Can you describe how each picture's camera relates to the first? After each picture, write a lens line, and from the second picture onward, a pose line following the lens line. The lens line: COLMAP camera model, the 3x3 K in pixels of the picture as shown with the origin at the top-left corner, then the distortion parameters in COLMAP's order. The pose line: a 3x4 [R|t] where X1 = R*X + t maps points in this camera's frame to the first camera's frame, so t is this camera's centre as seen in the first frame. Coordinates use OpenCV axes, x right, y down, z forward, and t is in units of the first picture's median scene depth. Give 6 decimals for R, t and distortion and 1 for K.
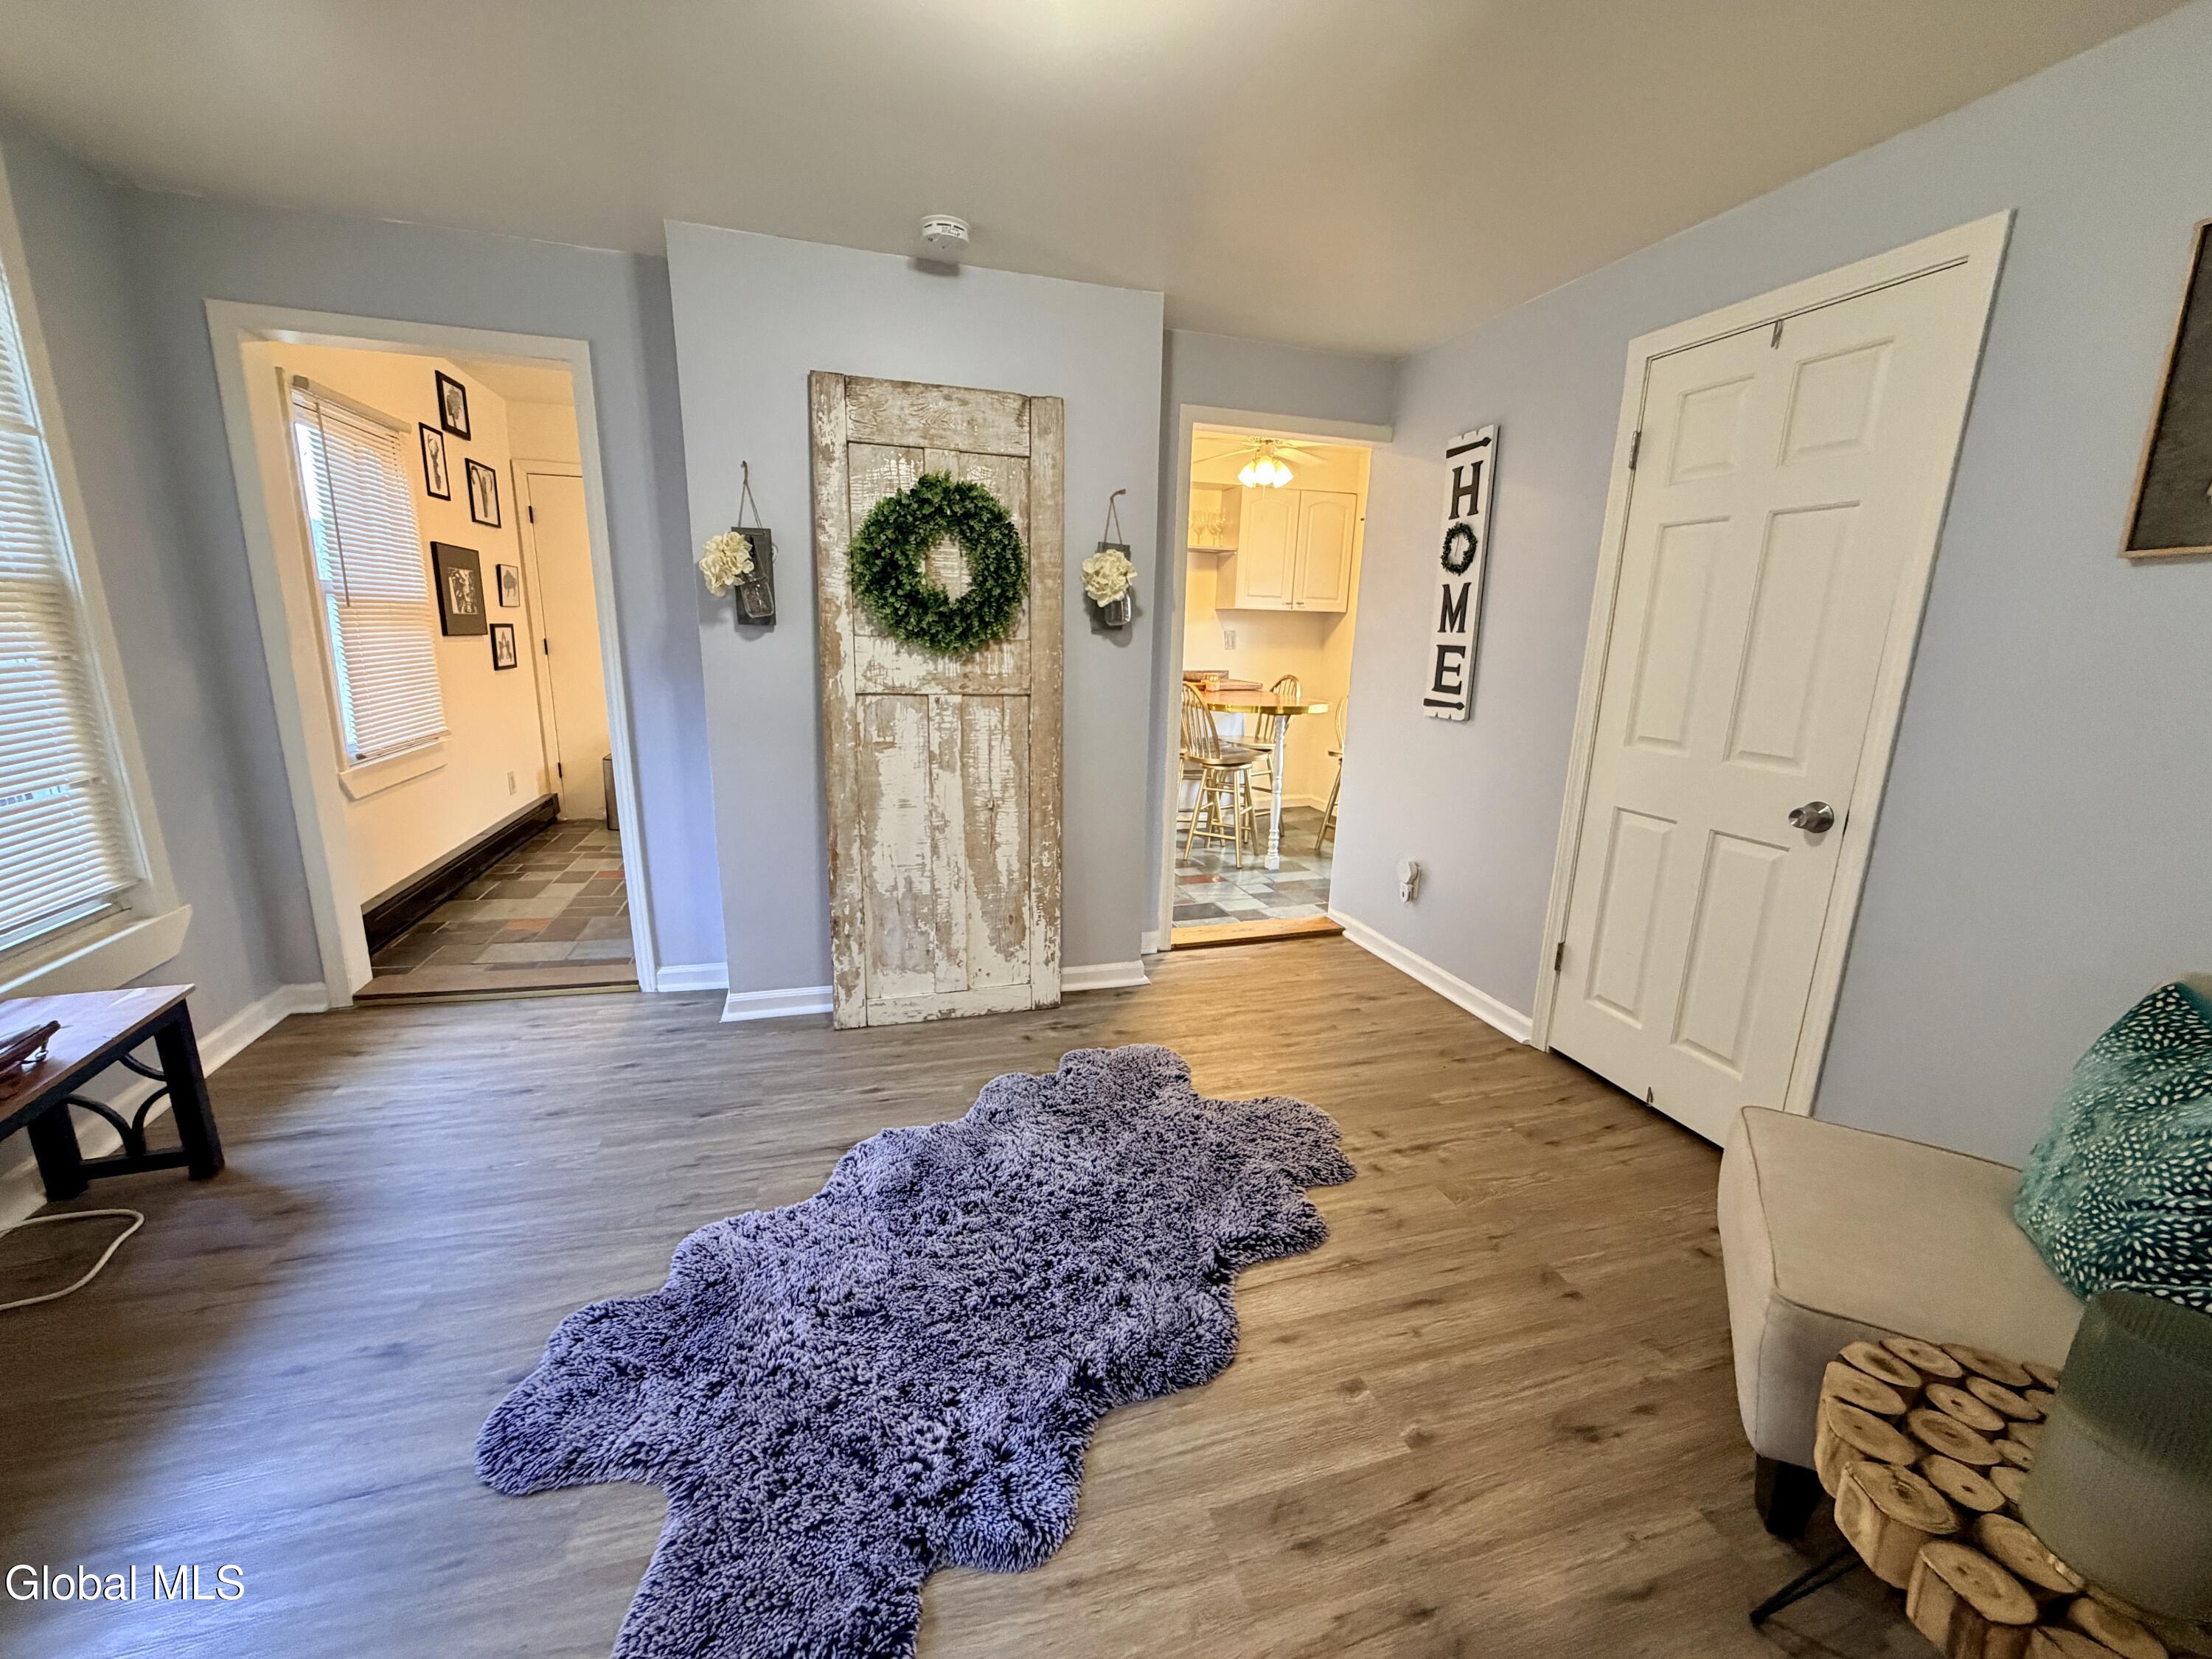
lens RADIAL K [[880.6, 0, 1106.9], [0, 880.6, 828.0], [0, 0, 1]] dist [0.000168, -0.000139]
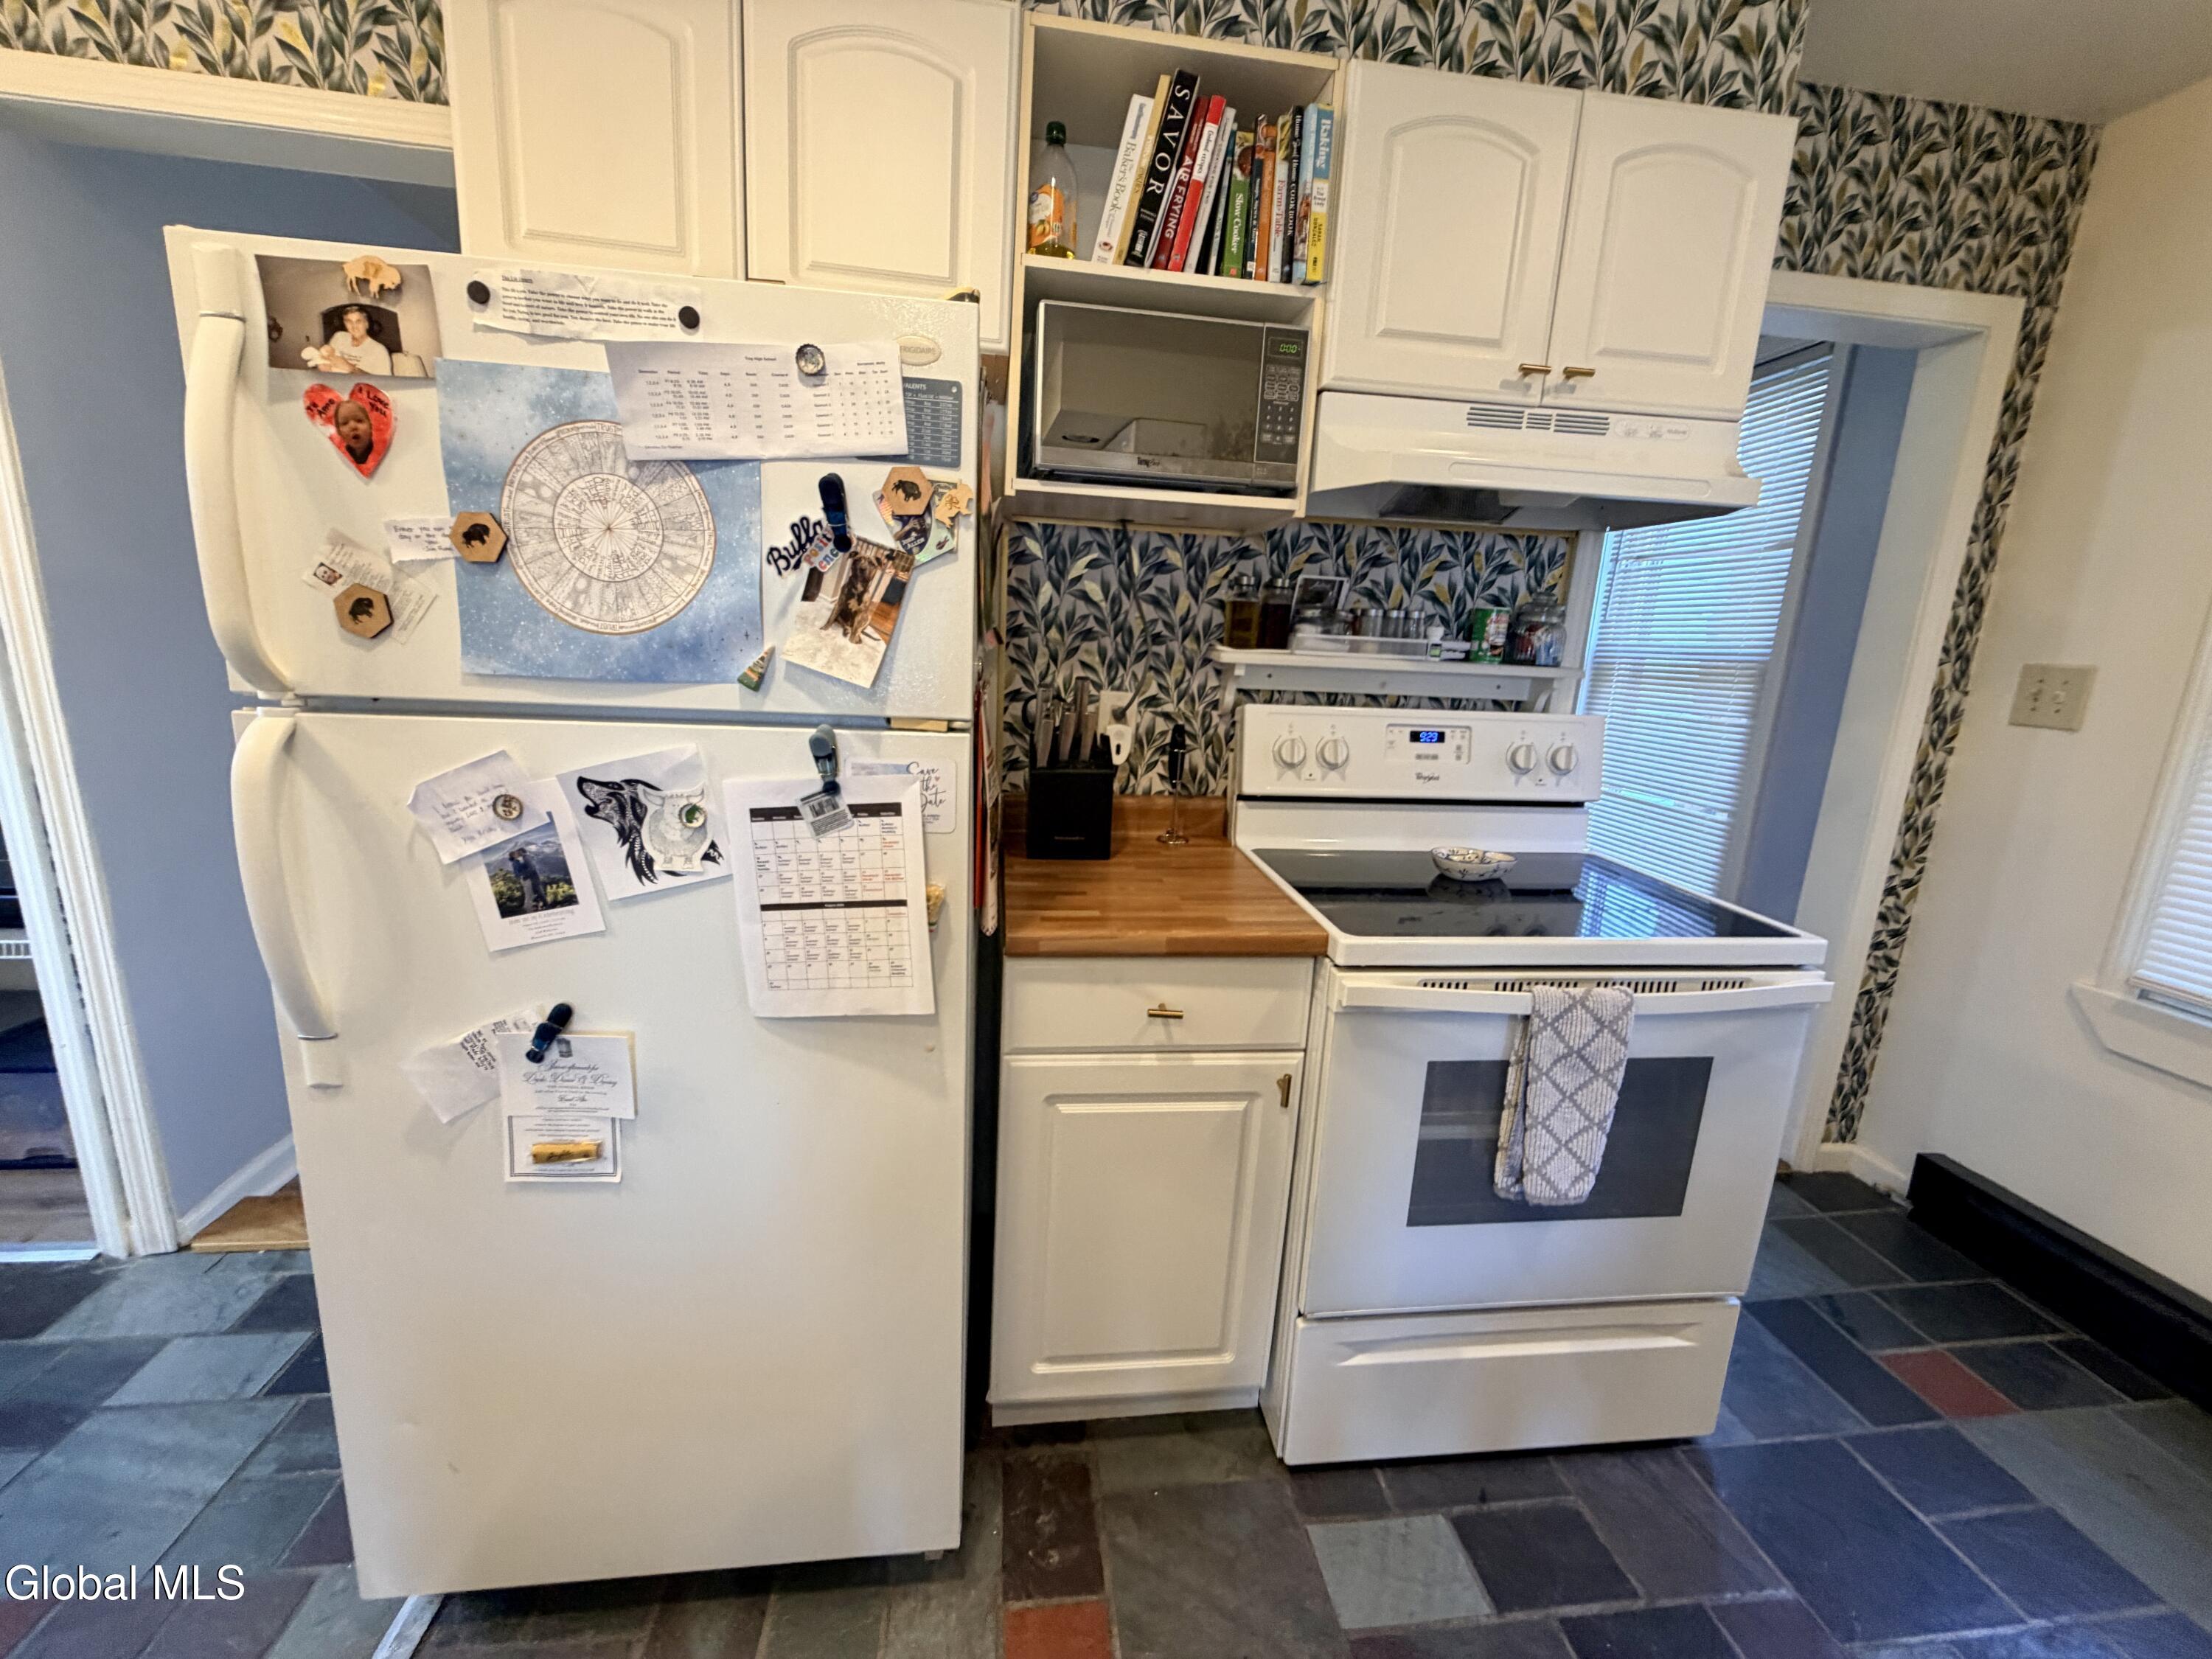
lens RADIAL K [[880.6, 0, 1102.9], [0, 880.6, 830.3], [0, 0, 1]] dist [0.000168, -0.000139]
pose [[-0.982519, -0.110989, 0.149458, -0.348982], [-0.036916, 0.903056, 0.427934, -0.417308], [-0.182465, 0.414936, -0.891367, 1.764722]]
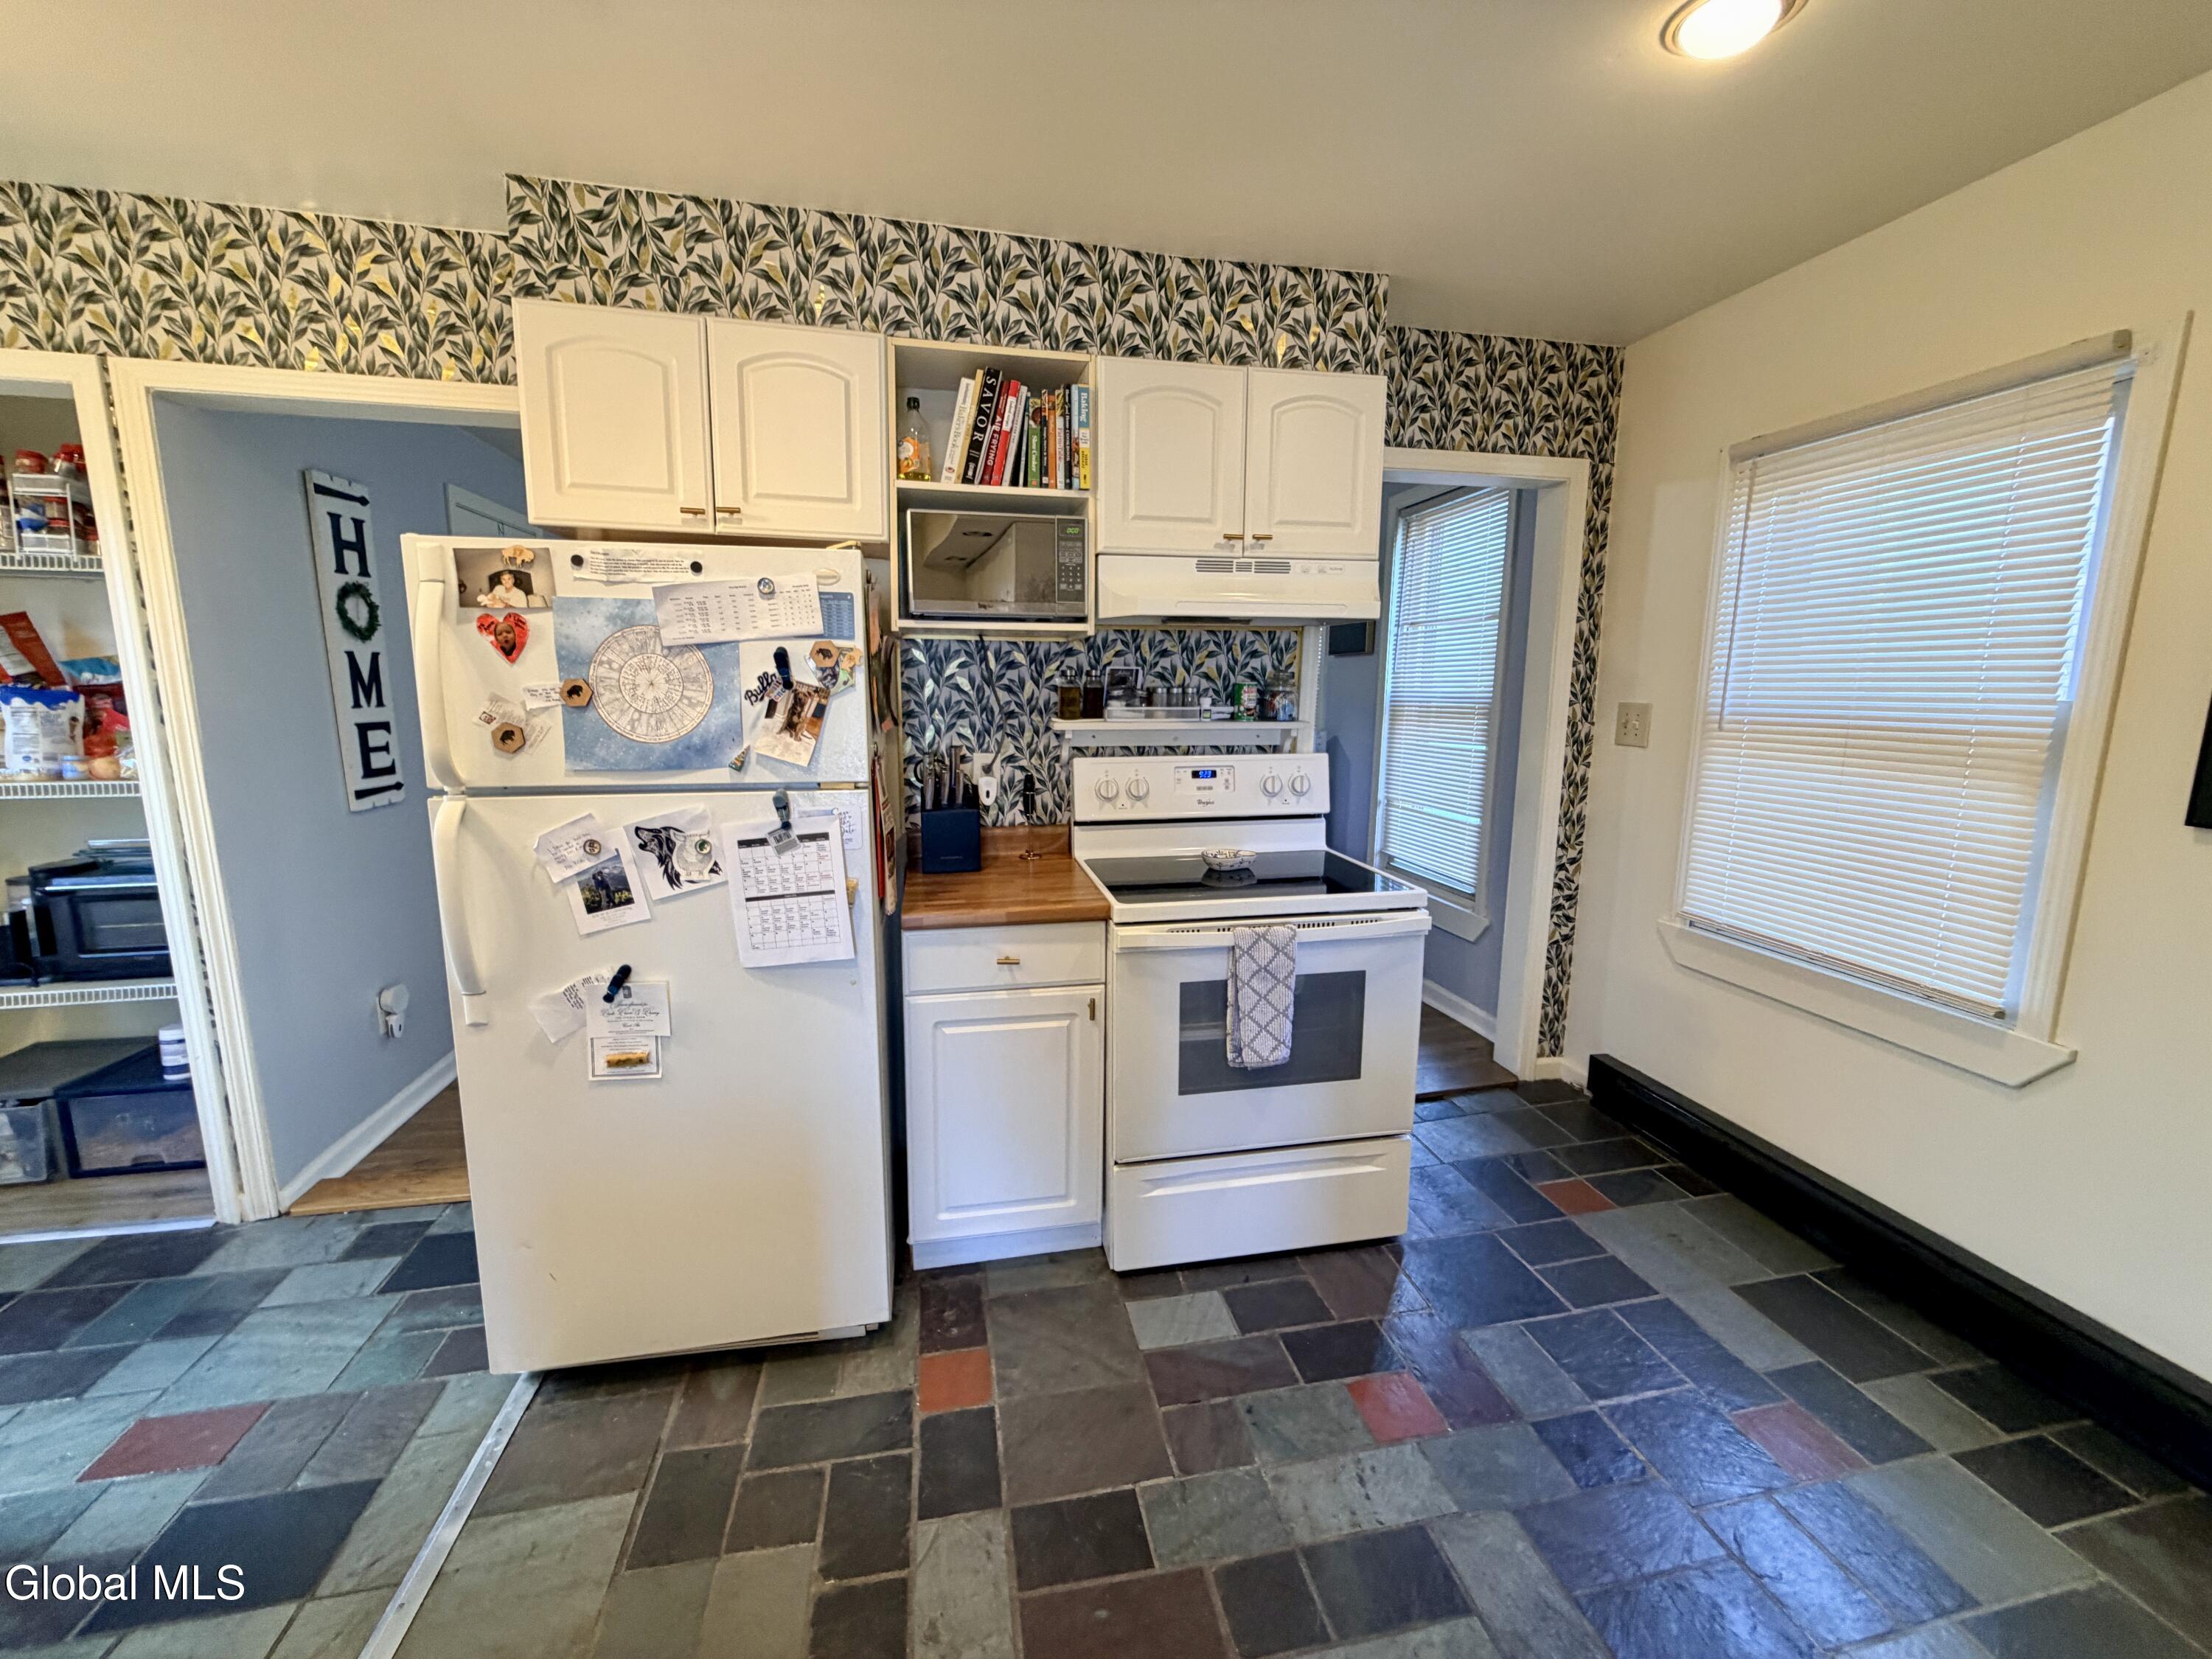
lens RADIAL K [[880.6, 0, 1102.3], [0, 880.6, 828.8], [0, 0, 1]] dist [0.000168, -0.000139]
pose [[-0.994970, -0.049309, 0.087203, -0.453665], [-0.012604, 0.925176, 0.379330, -0.505590], [-0.099382, 0.376323, -0.921143, 1.994216]]
